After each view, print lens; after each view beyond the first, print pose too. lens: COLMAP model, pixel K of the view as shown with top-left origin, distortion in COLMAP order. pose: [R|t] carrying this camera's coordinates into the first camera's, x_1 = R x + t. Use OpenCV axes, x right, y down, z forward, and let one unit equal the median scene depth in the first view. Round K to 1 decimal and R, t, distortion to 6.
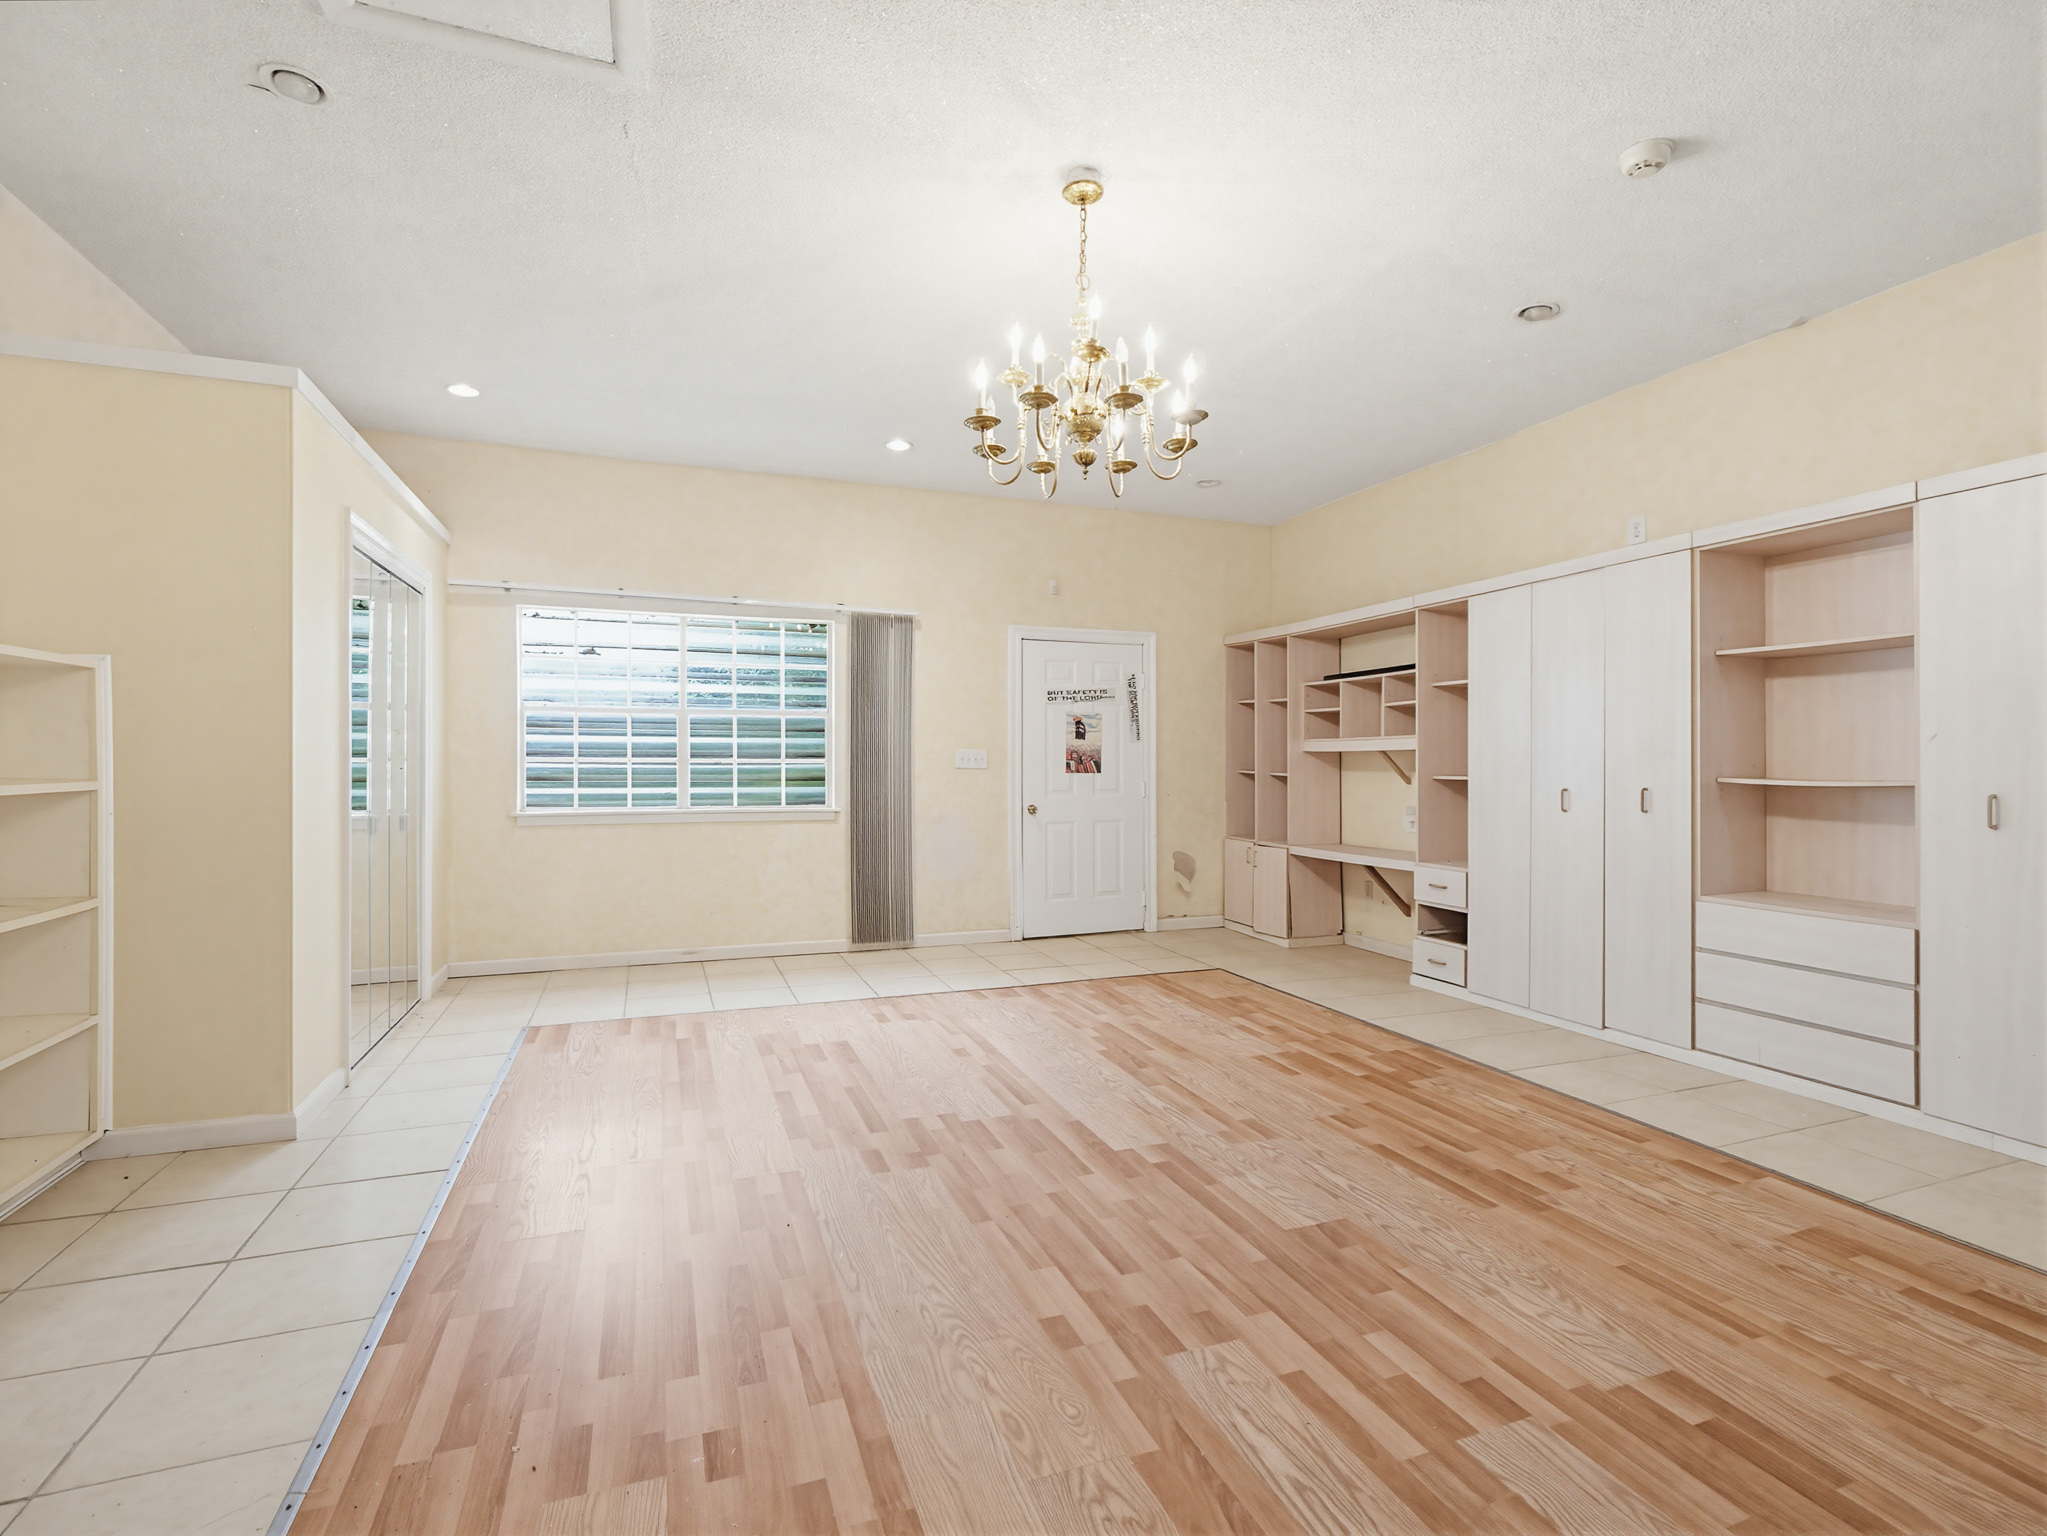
lens RADIAL K [[966.6, 0, 1007.5], [0, 966.6, 764.5], [0, 0, 1]] dist [-0.001552, -0.000685]
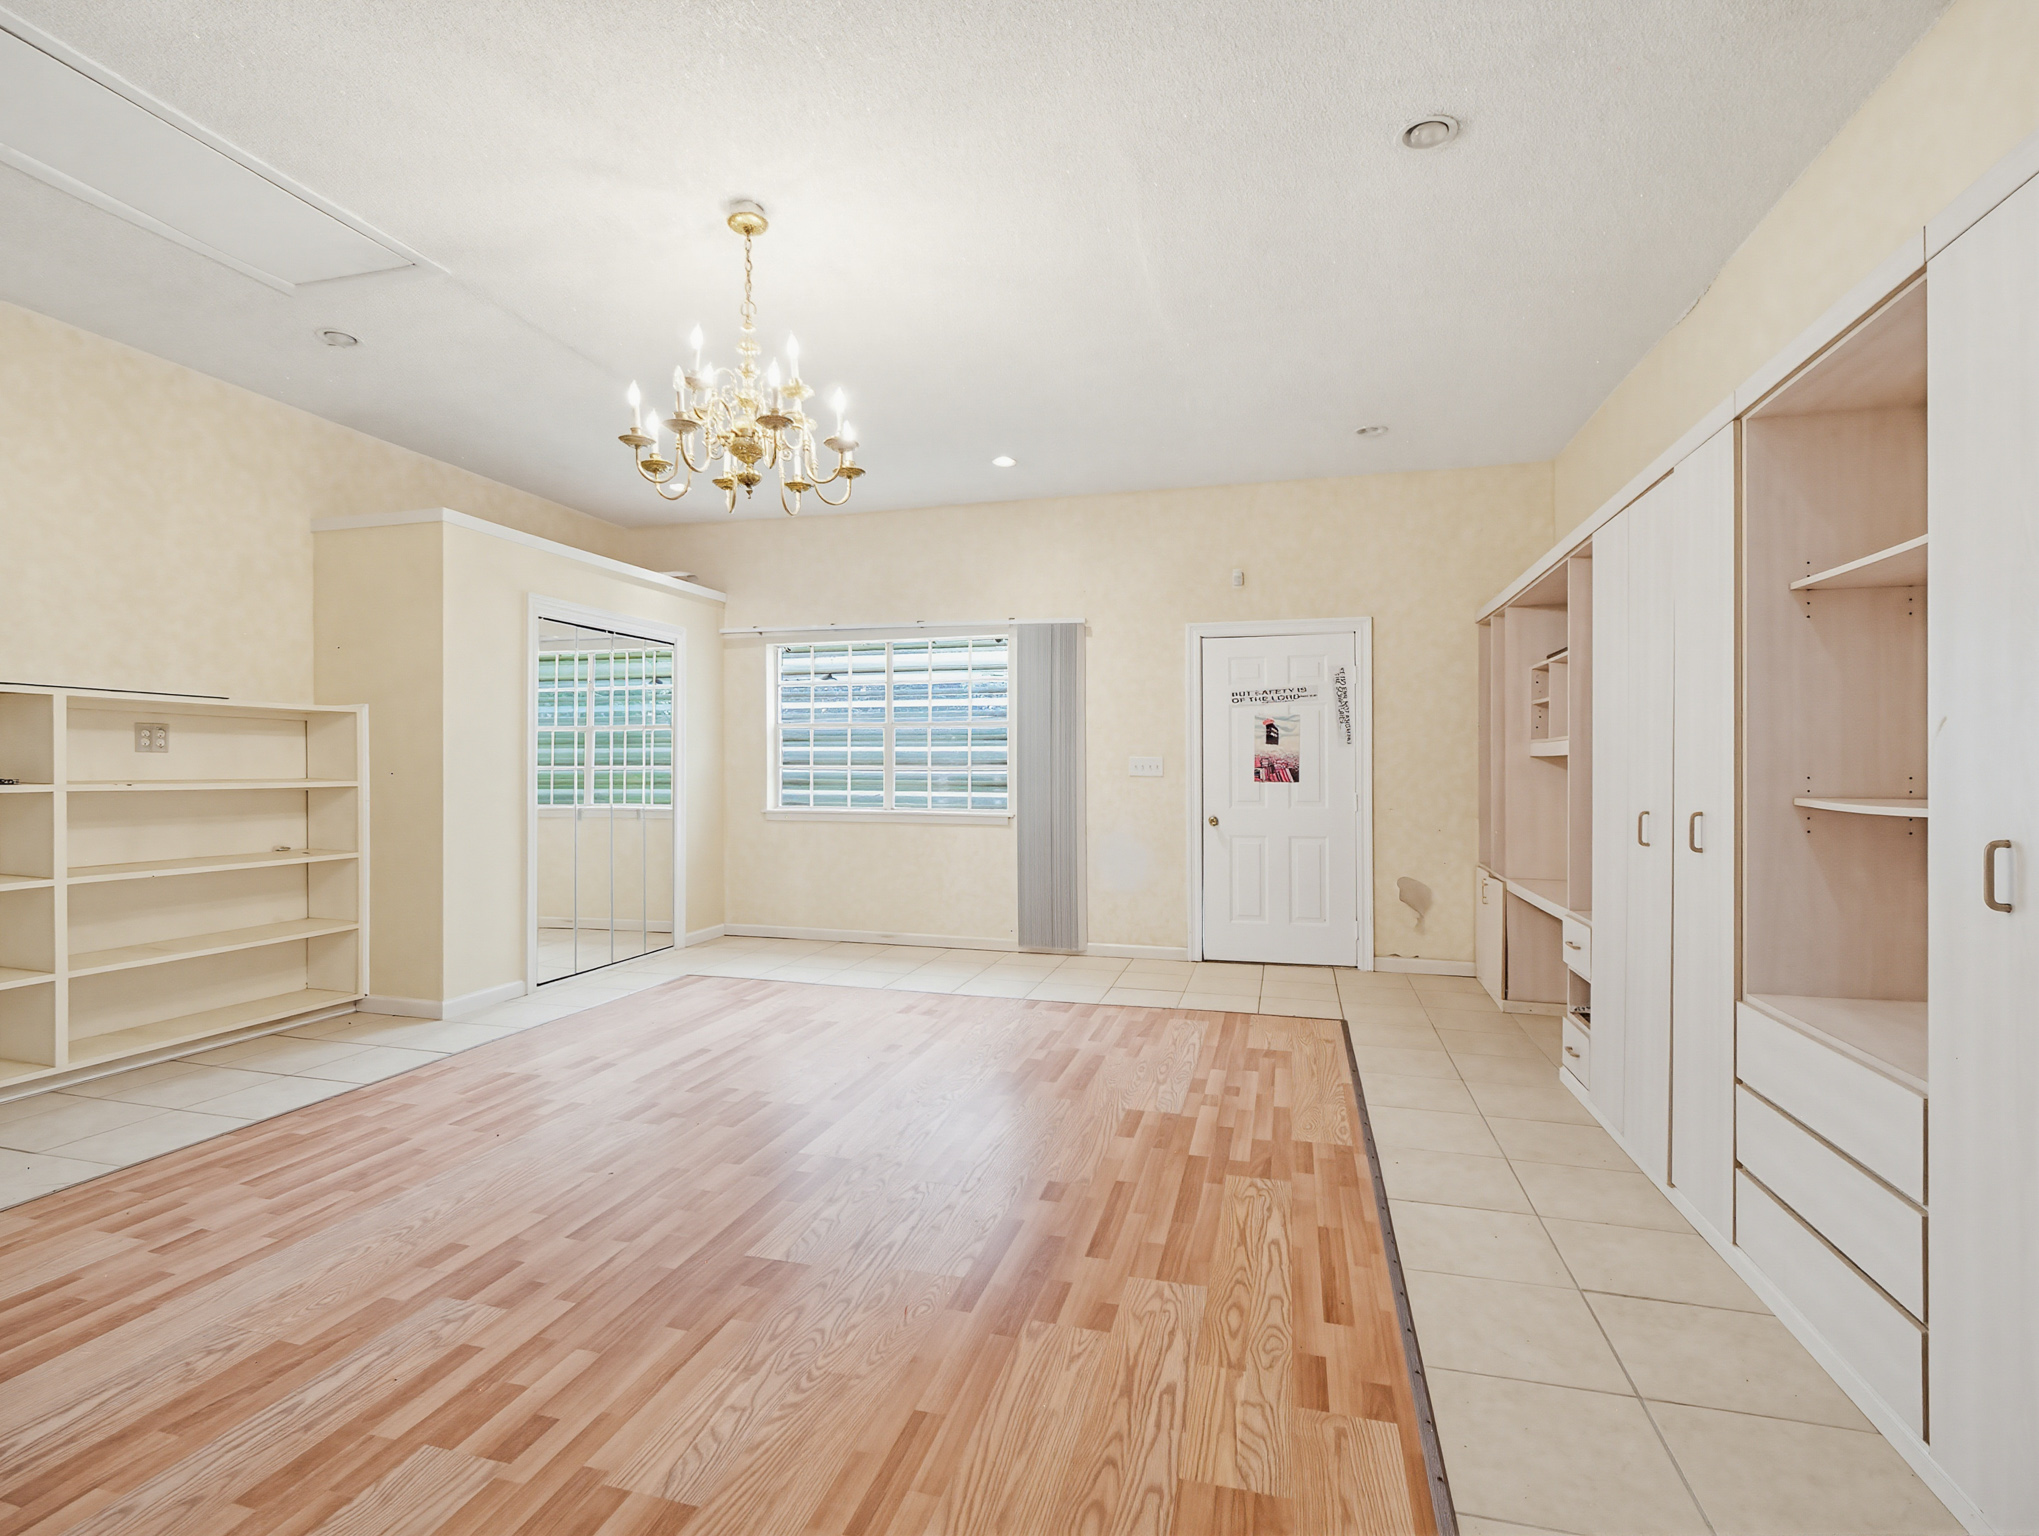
lens RADIAL K [[962.9, 0, 1011.2], [0, 962.9, 767.4], [0, 0, 1]] dist [-0.001552, -0.000685]
pose [[0.809565, 0.000424, -0.587030, 0.725972], [-0.003508, 0.999985, -0.004114, -0.000393], [0.587020, 0.005390, 0.809554, 0.256801]]
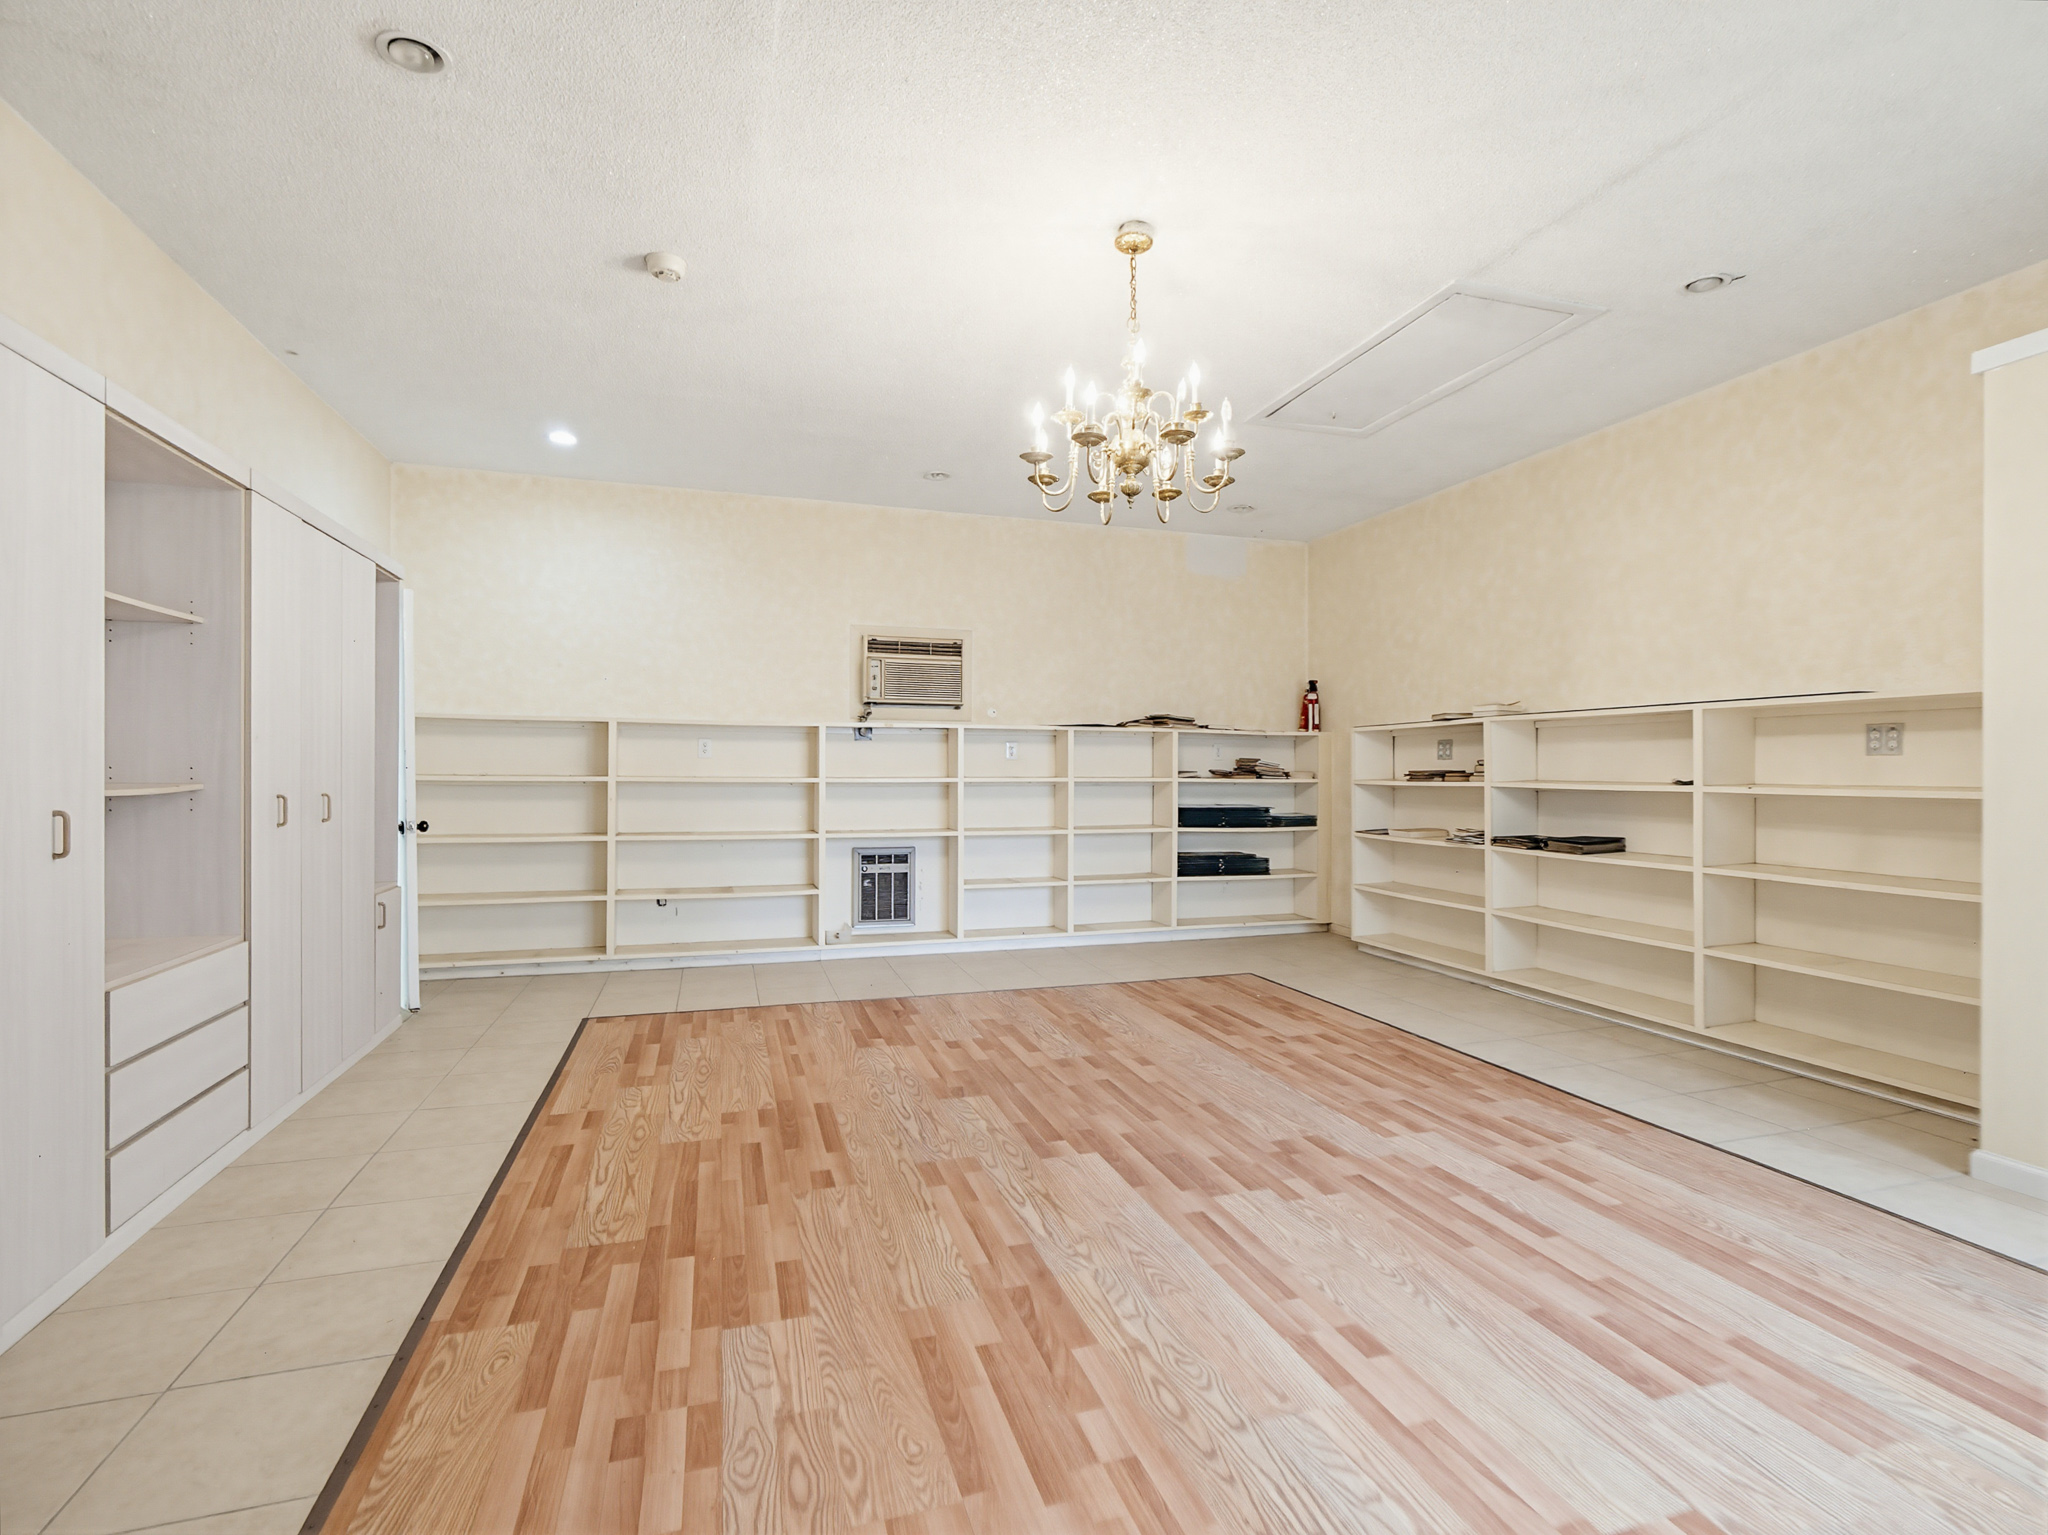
lens RADIAL K [[967.1, 0, 1039.8], [0, 967.1, 762.4], [0, 0, 1]] dist [-0.001552, -0.000685]
pose [[-0.999648, -0.004414, 0.026151, 0.119941], [-0.004518, 0.999982, -0.003929, -0.003318], [-0.026133, -0.004045, -0.999650, 1.654013]]
